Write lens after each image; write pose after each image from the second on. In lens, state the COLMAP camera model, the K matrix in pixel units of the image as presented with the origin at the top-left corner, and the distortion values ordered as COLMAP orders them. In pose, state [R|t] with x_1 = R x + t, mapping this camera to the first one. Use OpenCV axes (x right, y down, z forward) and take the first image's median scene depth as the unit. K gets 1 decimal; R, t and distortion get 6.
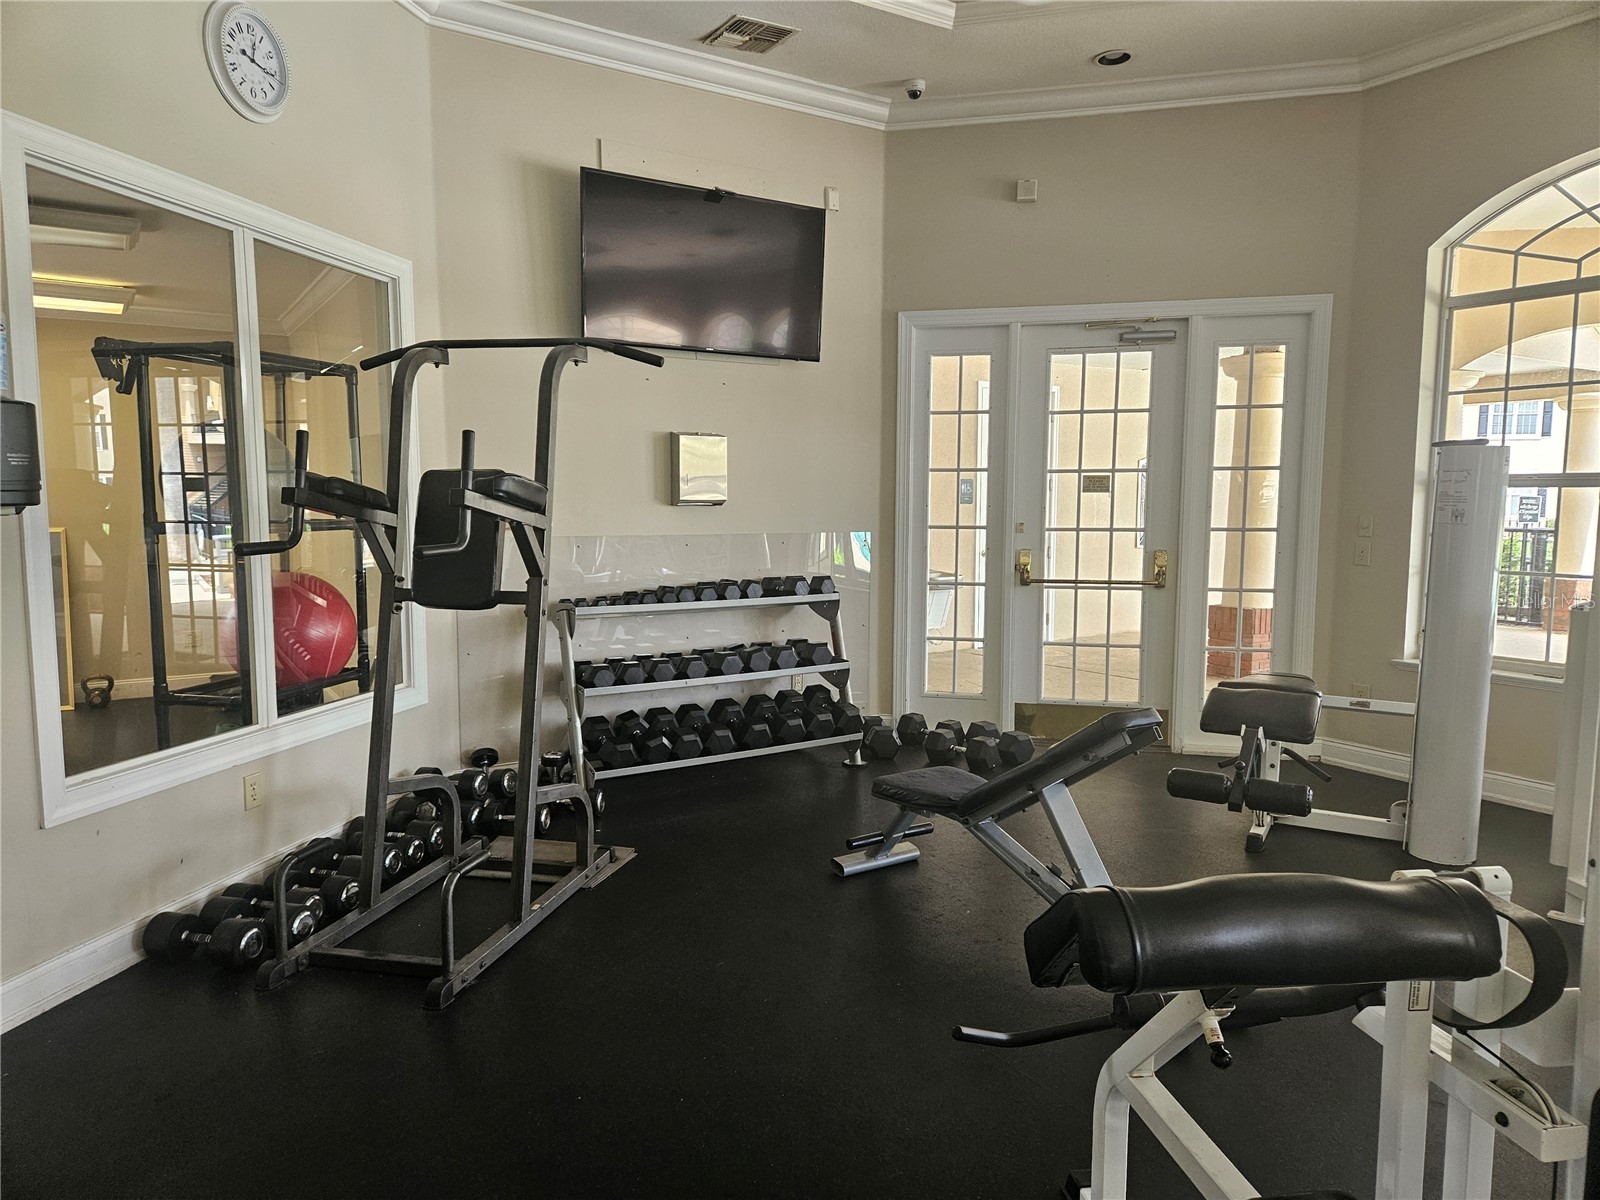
lens RADIAL K [[1061.2, 0, 792.9], [0, 1061.2, 604.6], [0, 0, 1]] dist [0.092272, -0.071302]
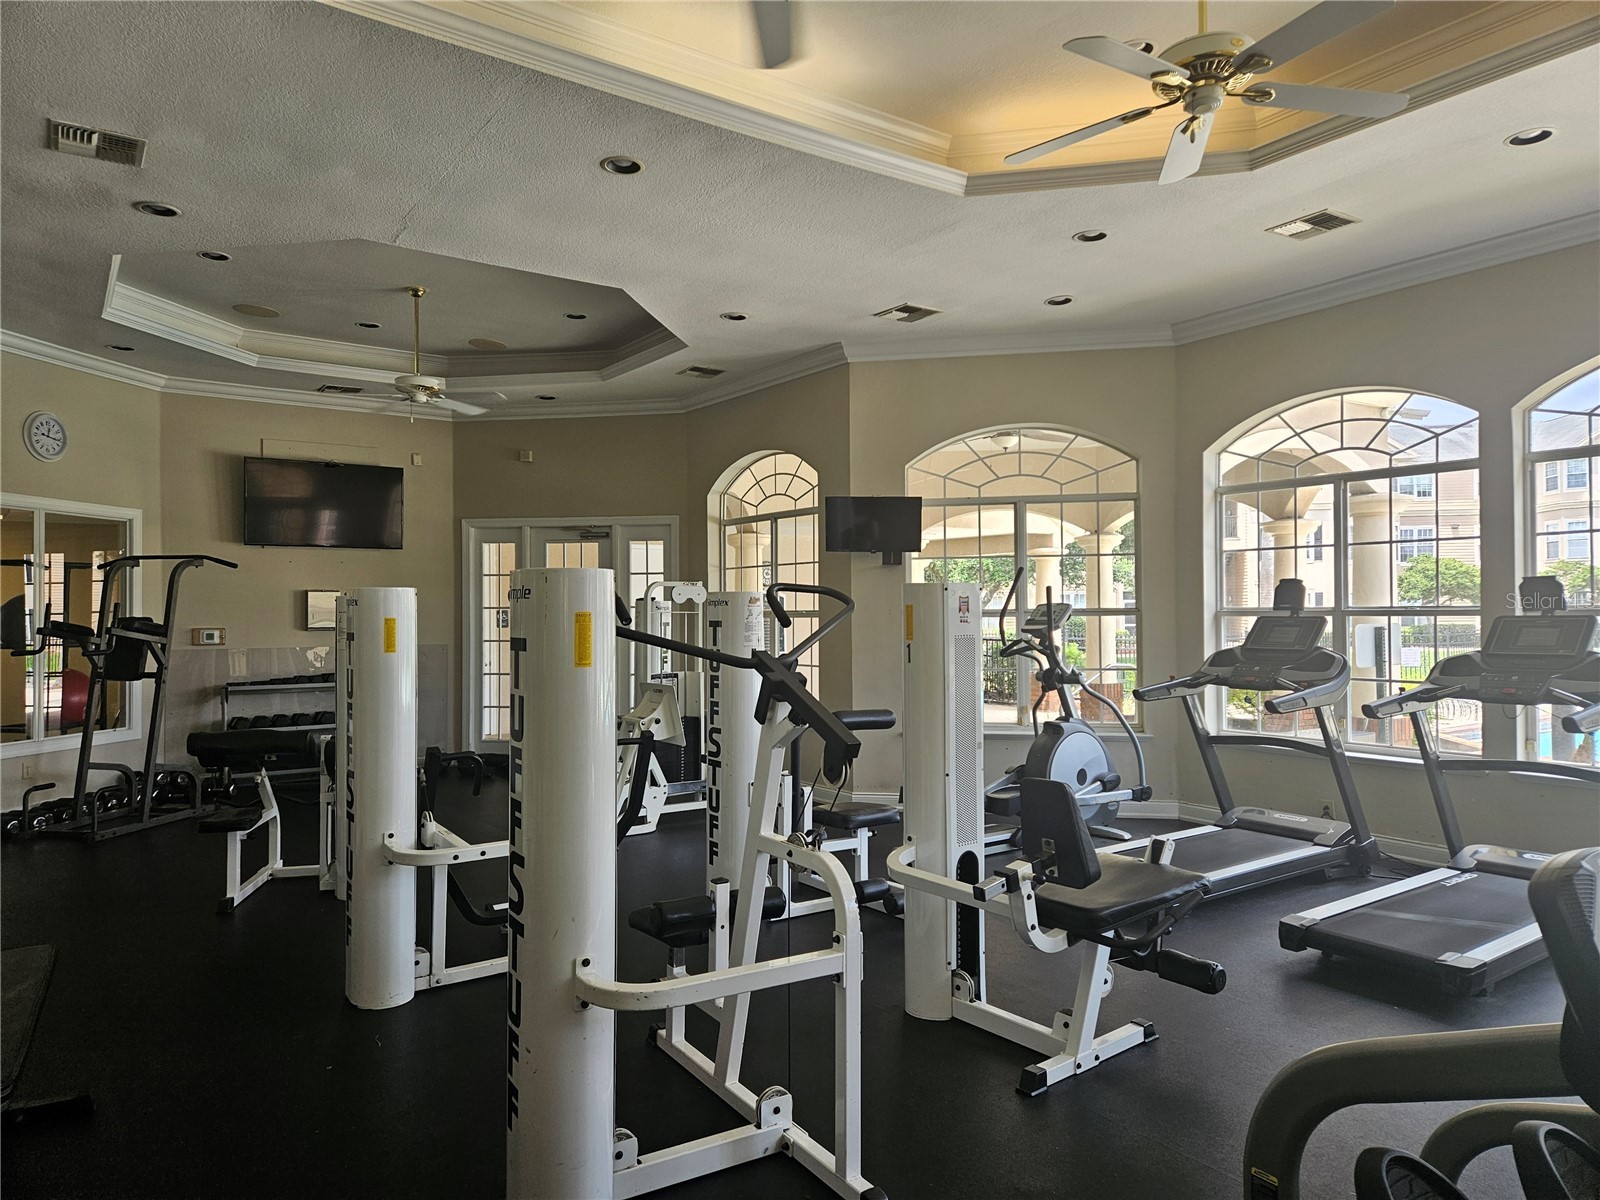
lens RADIAL K [[1061.2, 0, 788.9], [0, 1061.2, 604.7], [0, 0, 1]] dist [0.092272, -0.071302]
pose [[0.999308, -0.008862, 0.036127, 0.668646], [0.012651, 0.994281, -0.106047, 0.069838], [-0.034981, 0.106431, 0.993705, -0.880894]]
